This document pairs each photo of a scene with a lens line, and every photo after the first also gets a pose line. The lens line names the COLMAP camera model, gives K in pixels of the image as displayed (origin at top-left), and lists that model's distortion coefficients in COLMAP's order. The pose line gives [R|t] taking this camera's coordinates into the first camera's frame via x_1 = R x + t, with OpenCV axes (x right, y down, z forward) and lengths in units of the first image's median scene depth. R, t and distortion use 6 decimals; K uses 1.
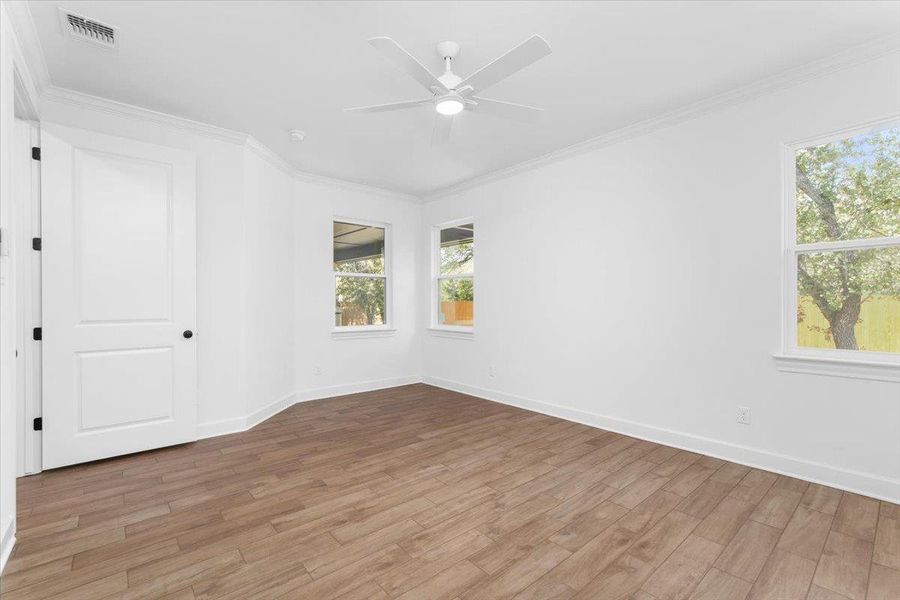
lens RADIAL K [[396.0, 0, 444.8], [0, 396.0, 298.4], [0, 0, 1]] dist [-0.001913, 0.000331]
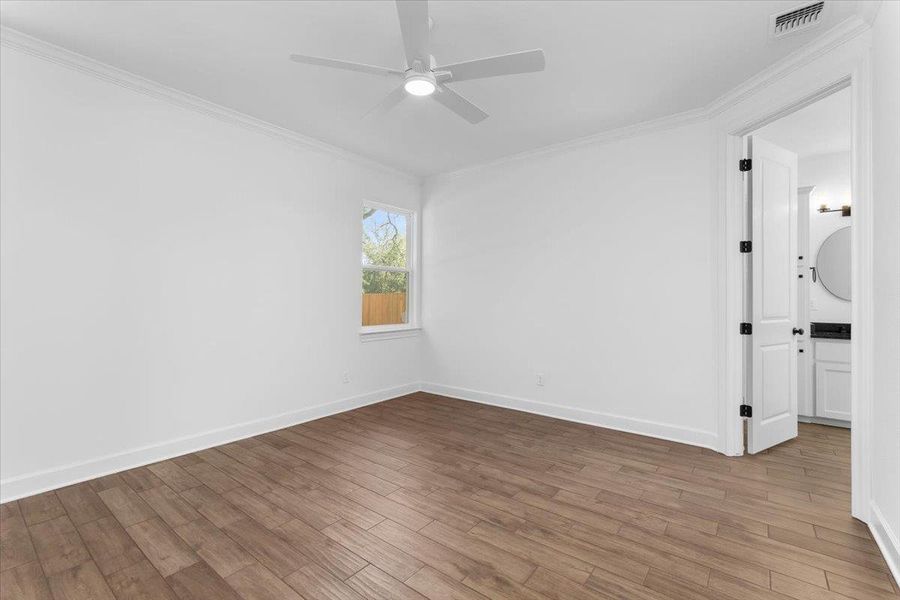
lens RADIAL K [[396.0, 0, 444.8], [0, 396.0, 298.4], [0, 0, 1]] dist [-0.001913, 0.000331]
pose [[-0.192982, 0.001678, 0.981201, -0.764280], [-0.012553, 0.999912, -0.004179, 0.007700], [-0.981122, -0.013123, -0.192945, 0.954917]]
